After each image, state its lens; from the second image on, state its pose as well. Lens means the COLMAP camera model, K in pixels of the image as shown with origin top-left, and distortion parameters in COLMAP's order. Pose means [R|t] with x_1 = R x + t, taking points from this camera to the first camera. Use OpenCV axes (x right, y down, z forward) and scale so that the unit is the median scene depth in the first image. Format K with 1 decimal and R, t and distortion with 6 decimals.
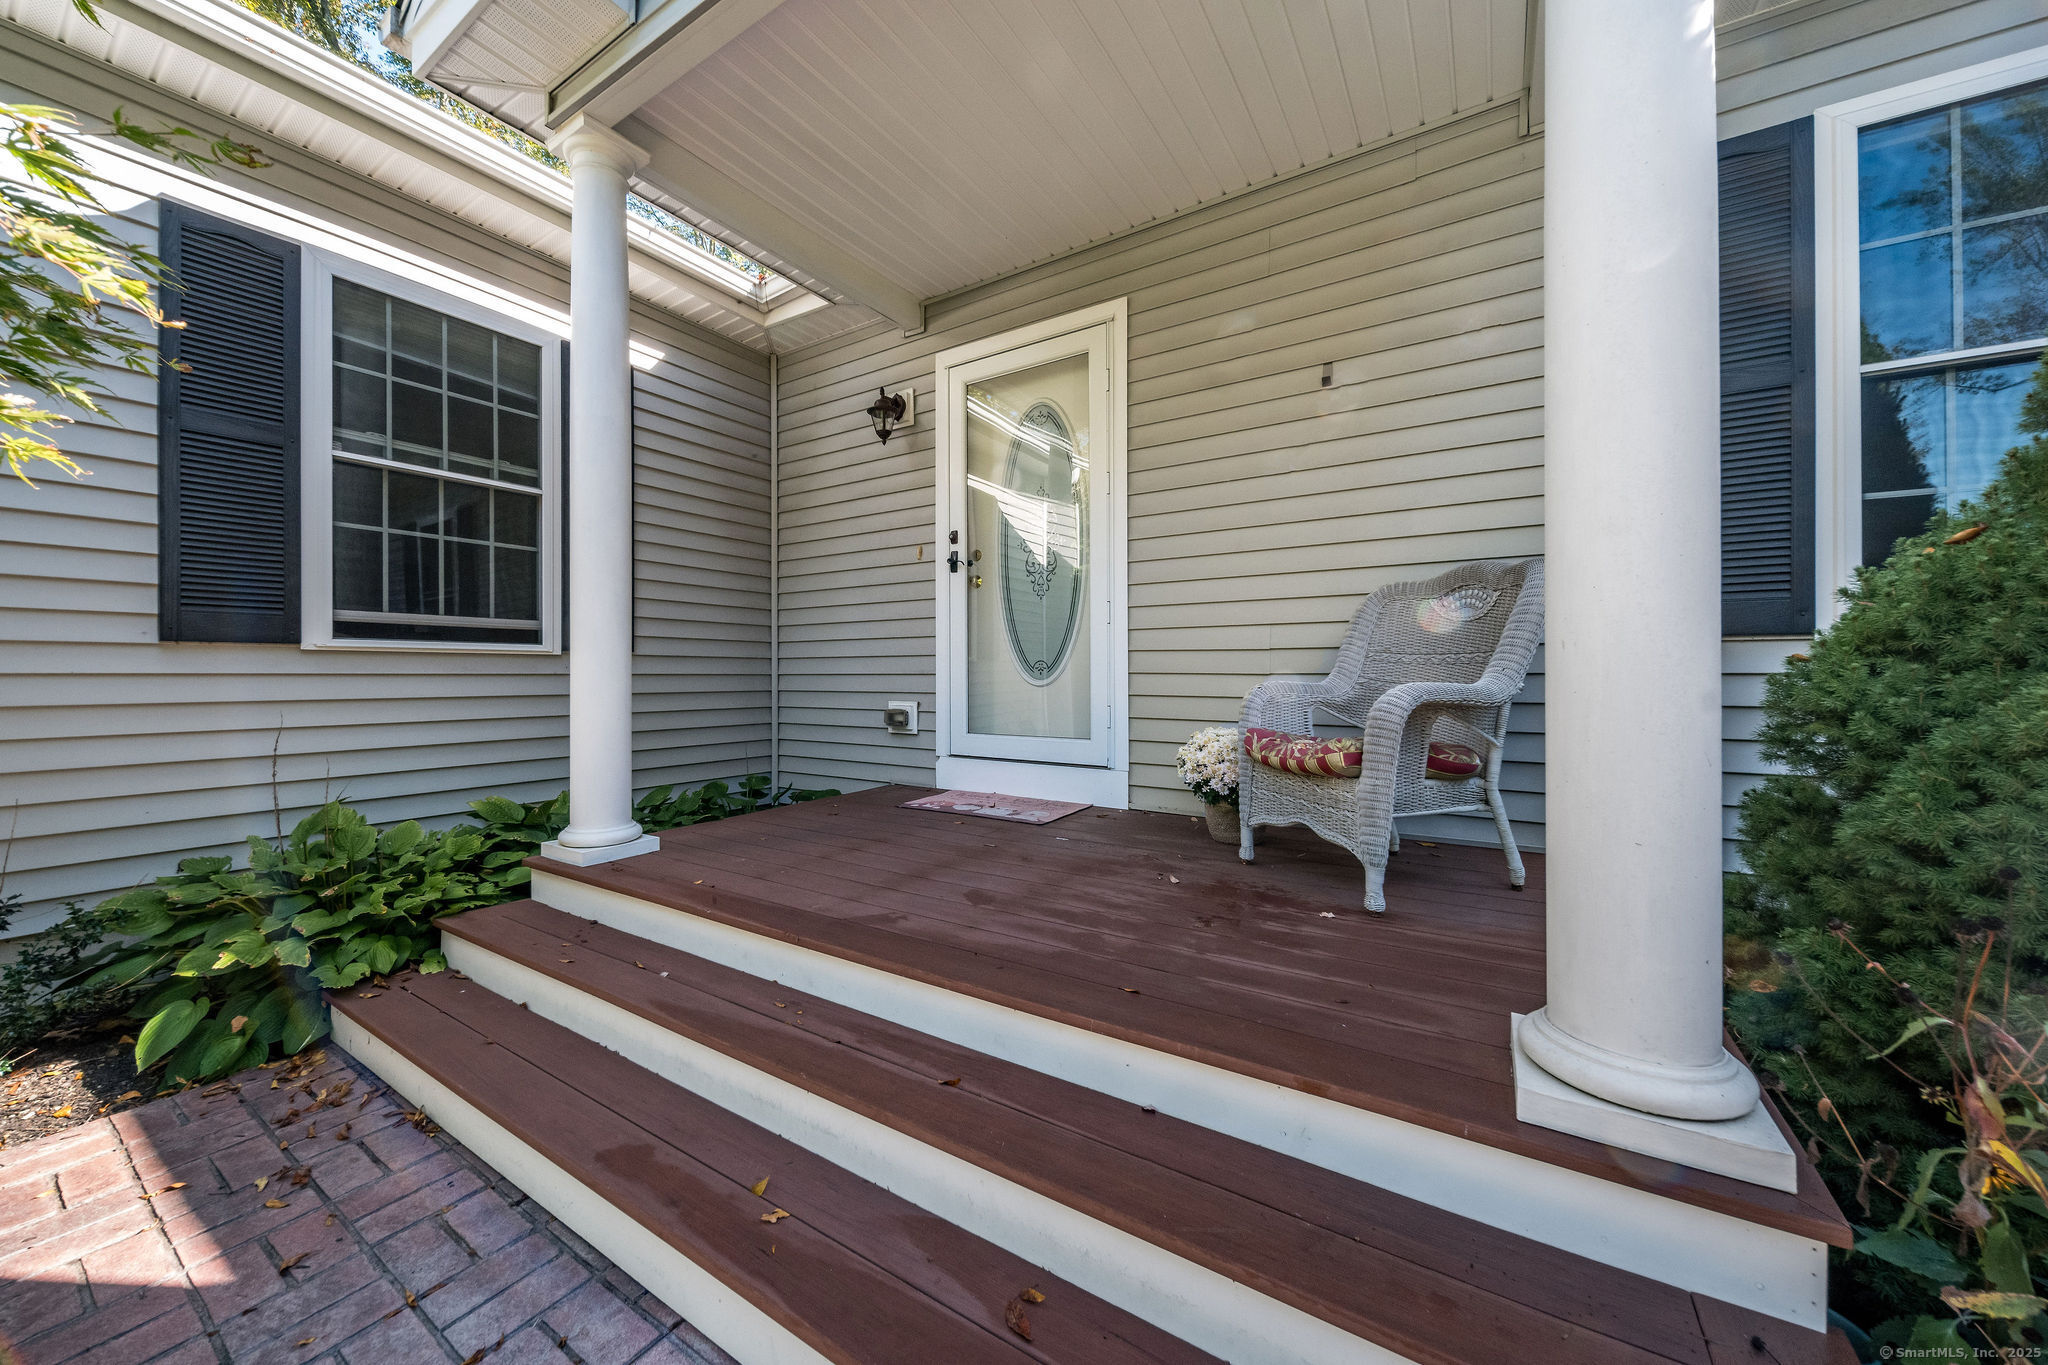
lens RADIAL K [[733.2, 0, 986.4], [0, 733.2, 689.0], [0, 0, 1]] dist [0.003292, -0.000038]
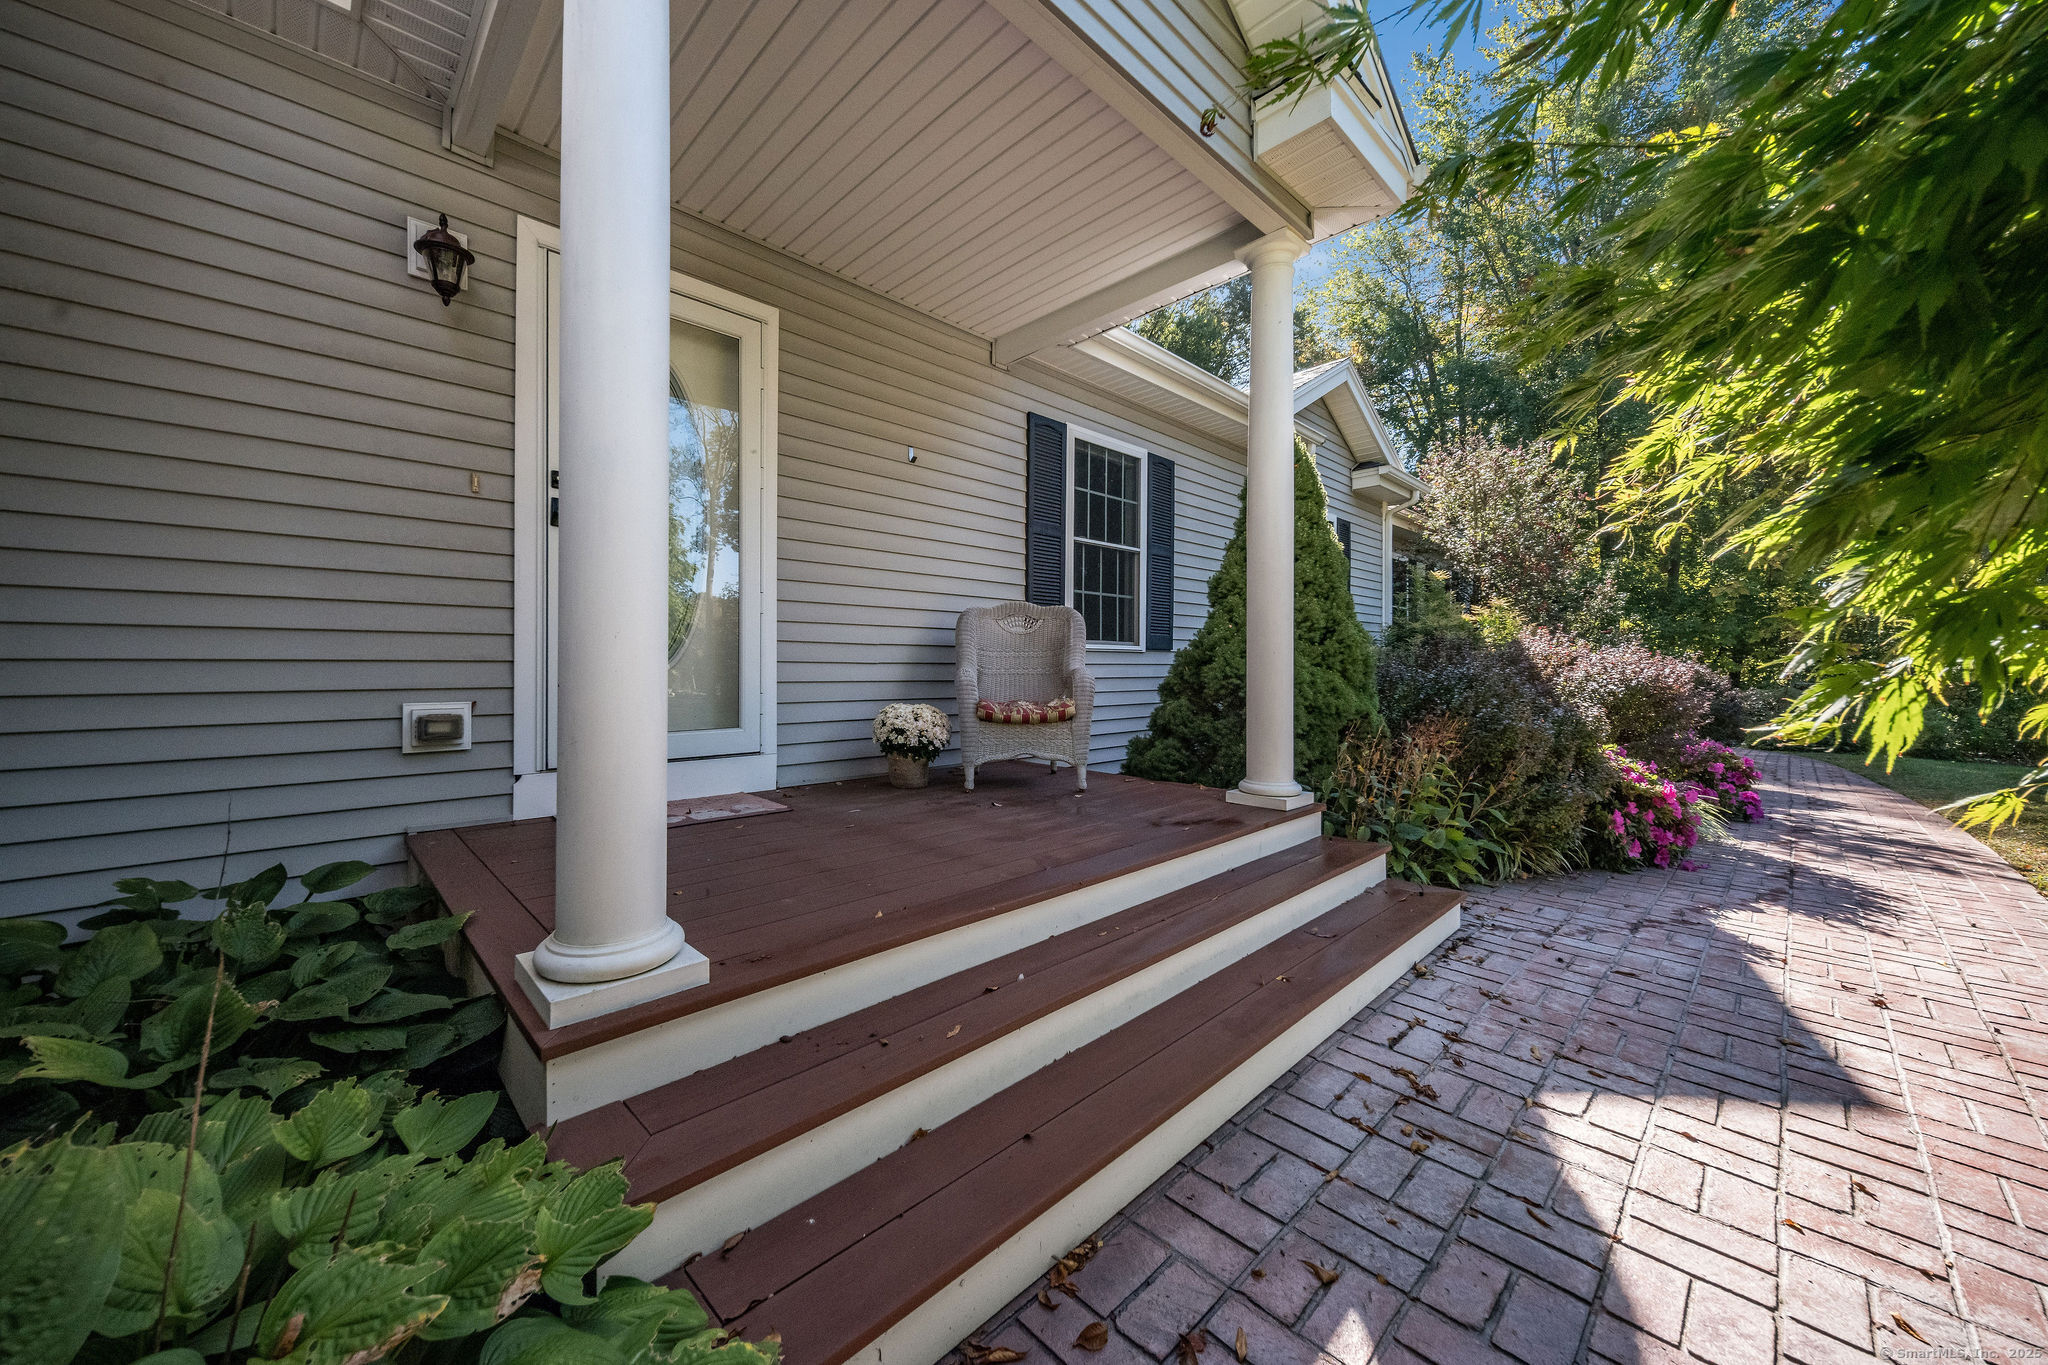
lens RADIAL K [[745.7, 0, 962.3], [0, 745.7, 669.7], [0, 0, 1]] dist [0.016976, 0.000014]
pose [[0.247579, -0.006714, 0.968845, -1.043700], [0.019037, 0.999817, 0.002063, -0.007963], [-0.968681, 0.017933, 0.247661, 0.621085]]
